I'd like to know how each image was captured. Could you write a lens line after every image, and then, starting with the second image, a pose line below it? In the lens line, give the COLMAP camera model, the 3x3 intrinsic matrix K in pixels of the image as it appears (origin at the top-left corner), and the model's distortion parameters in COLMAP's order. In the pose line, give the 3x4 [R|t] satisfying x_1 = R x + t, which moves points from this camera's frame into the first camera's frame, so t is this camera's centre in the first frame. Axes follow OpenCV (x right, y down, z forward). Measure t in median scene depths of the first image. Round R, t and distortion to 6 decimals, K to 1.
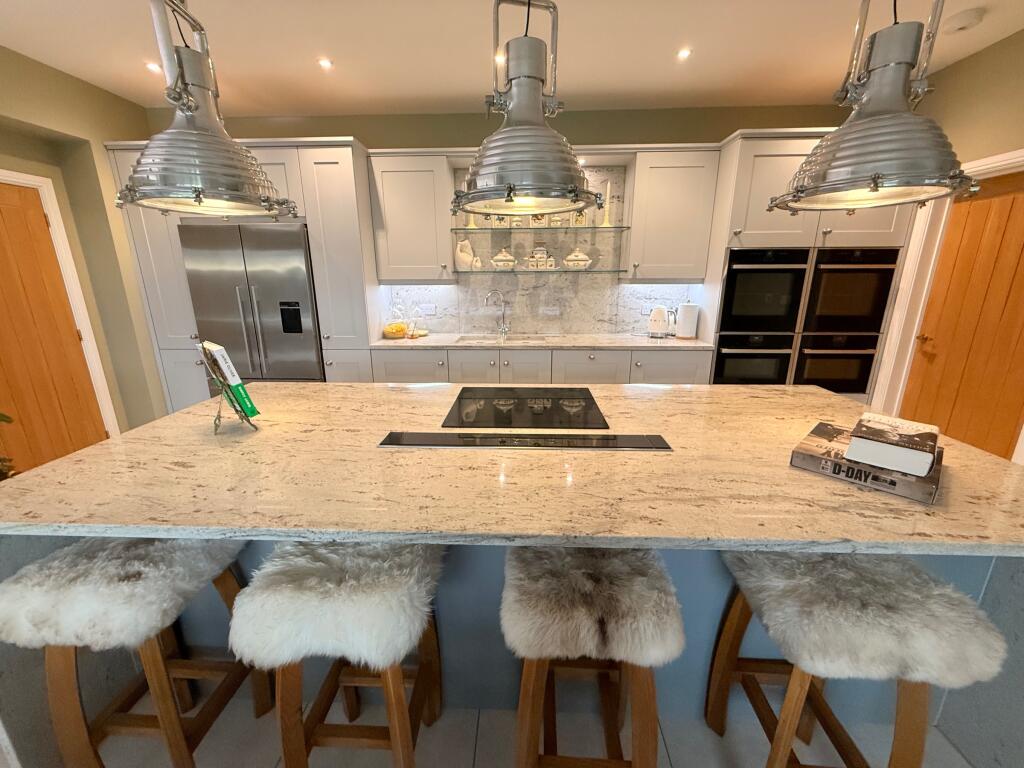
lens RADIAL K [[404.4, 0, 507.1], [0, 404.4, 383.3], [0, 0, 1]] dist [-0.003179, -0.000199]
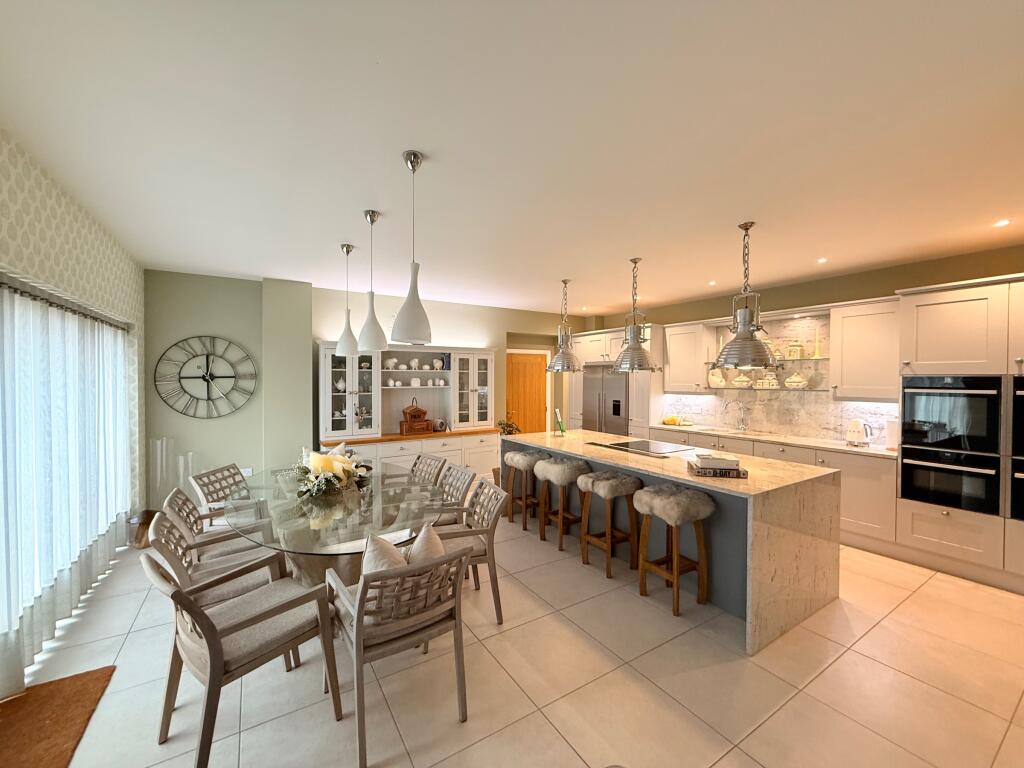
lens RADIAL K [[404.4, 0, 507.1], [0, 404.4, 383.3], [0, 0, 1]] dist [-0.003179, -0.000199]
pose [[0.560142, 0.016049, -0.828241, 0.818070], [-0.220270, 0.966705, -0.130238, 0.100092], [0.798575, 0.255389, 0.545027, -0.560843]]
